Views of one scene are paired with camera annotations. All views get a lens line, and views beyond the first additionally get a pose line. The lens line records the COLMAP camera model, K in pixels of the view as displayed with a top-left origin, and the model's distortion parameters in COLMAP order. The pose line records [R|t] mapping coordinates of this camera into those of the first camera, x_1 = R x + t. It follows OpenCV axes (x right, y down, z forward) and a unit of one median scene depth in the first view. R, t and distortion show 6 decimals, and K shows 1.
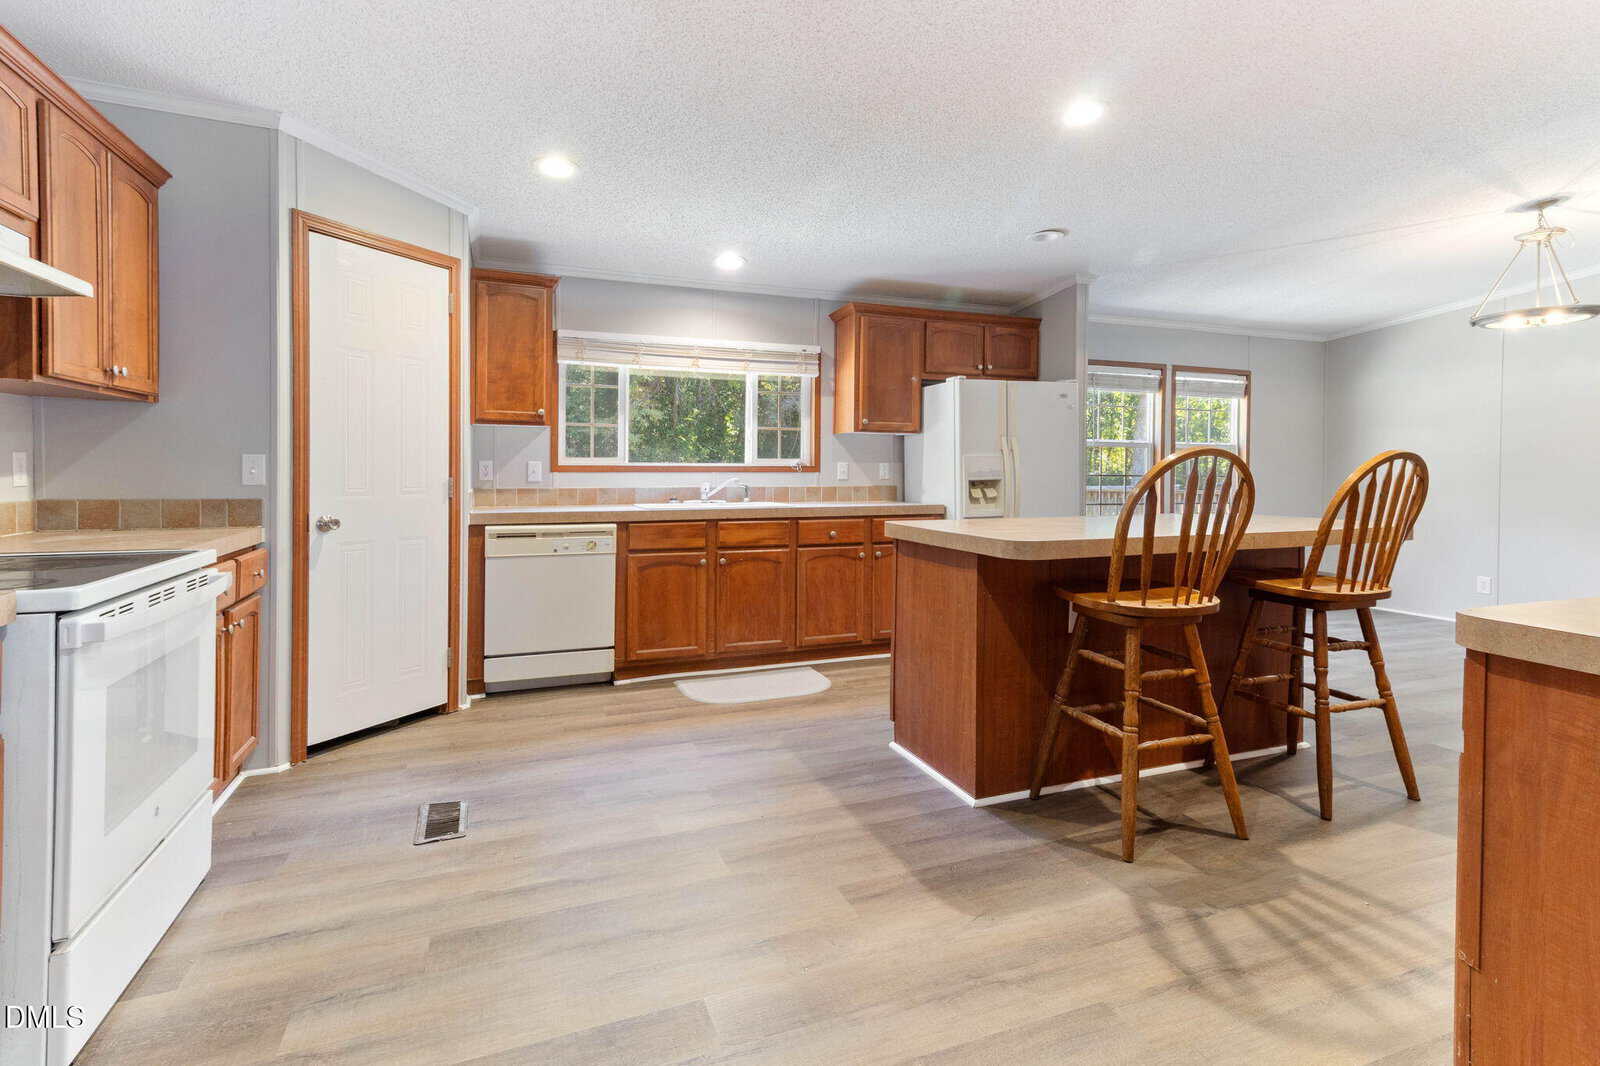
lens RADIAL K [[766.2, 0, 802.7], [0, 766.2, 468.2], [0, 0, 1]] dist [0.022343, 0.000214]
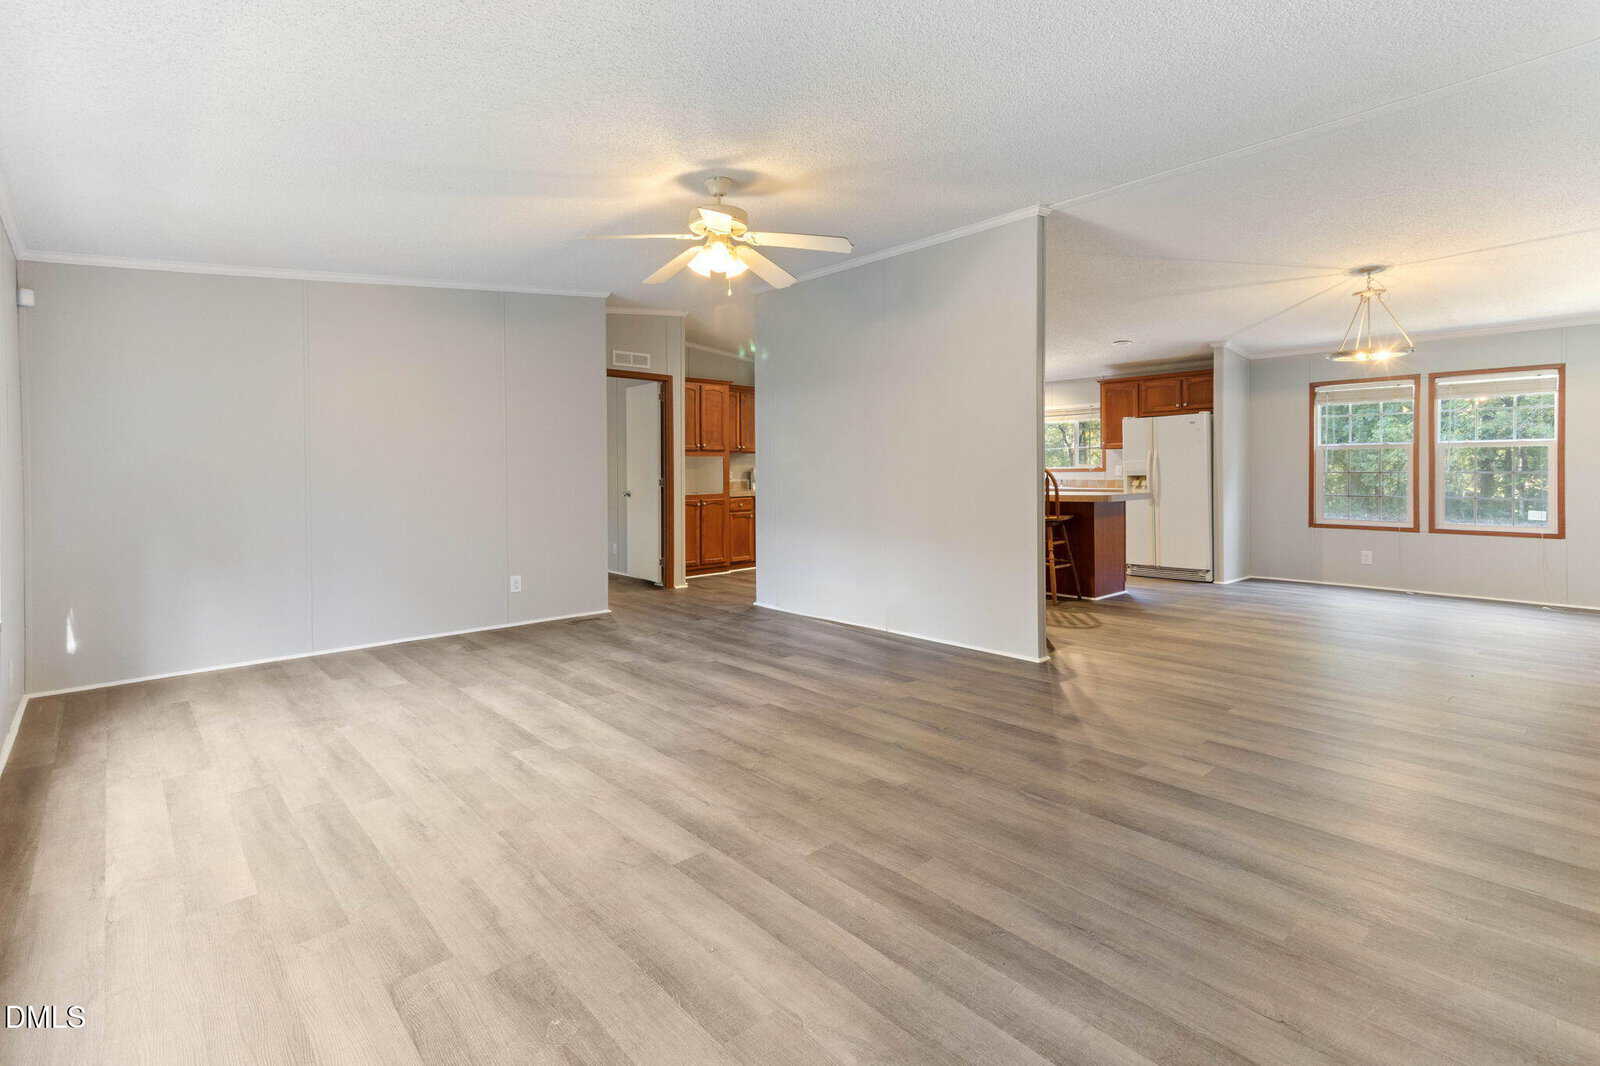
lens RADIAL K [[749.4, 0, 826.4], [0, 749.4, 480.1], [0, 0, 1]] dist [0.040600, 0.000192]
pose [[0.375315, 0.002234, -0.926895, 1.620518], [0.008648, 0.999945, 0.005912, 0.009930], [0.926857, -0.010234, 0.375275, -0.320792]]
